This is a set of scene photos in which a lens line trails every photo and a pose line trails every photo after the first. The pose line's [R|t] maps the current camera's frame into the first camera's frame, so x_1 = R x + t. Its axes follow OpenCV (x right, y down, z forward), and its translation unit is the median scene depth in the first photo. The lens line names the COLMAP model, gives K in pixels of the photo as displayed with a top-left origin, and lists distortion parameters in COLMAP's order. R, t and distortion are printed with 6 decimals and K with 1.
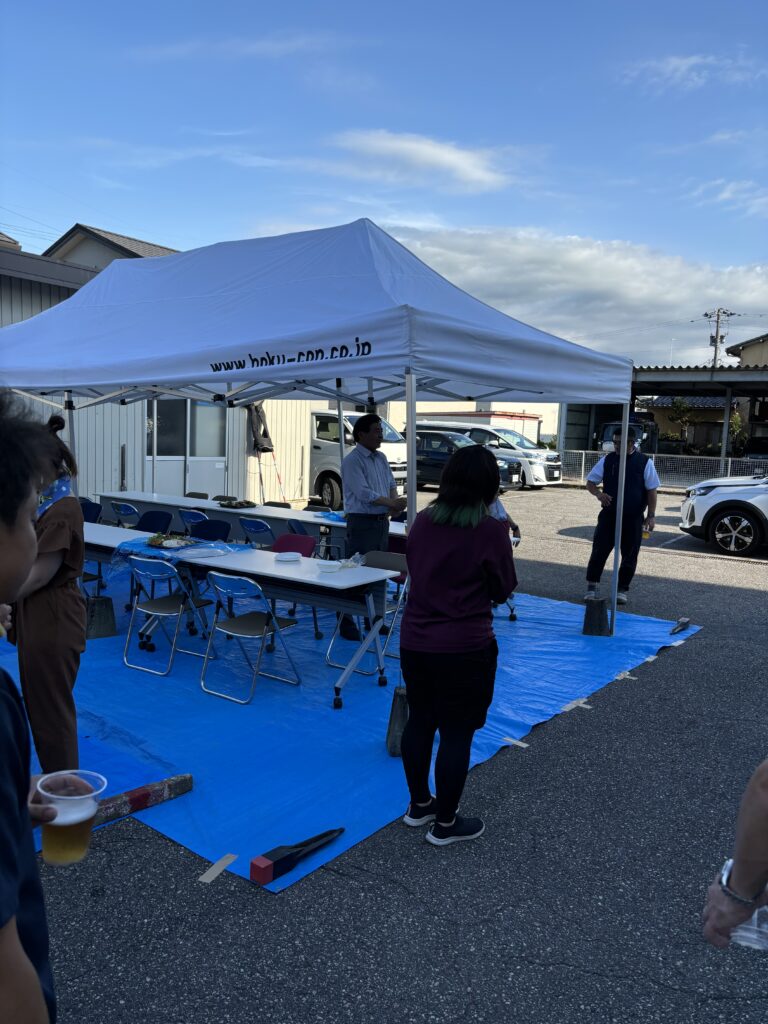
lens RADIAL K [[772.2, 0, 383.6], [0, 772.2, 512.8], [0, 0, 1]] dist [-0.002936, 0.003999]
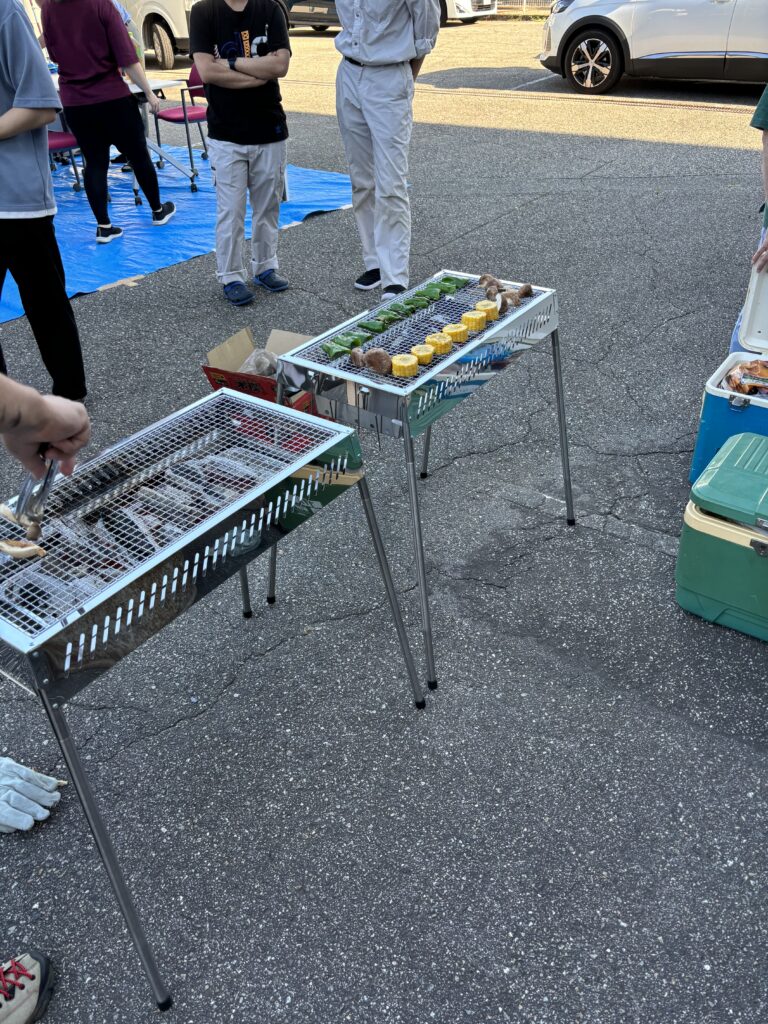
lens RADIAL K [[772.2, 0, 383.0], [0, 772.2, 517.6], [0, 0, 1]] dist [-0.002936, 0.003999]
pose [[0.998106, -0.055769, -0.025955, 0.222196], [0.061287, 0.865392, 0.497334, 0.022723], [-0.005275, -0.497983, 0.867171, 0.033922]]
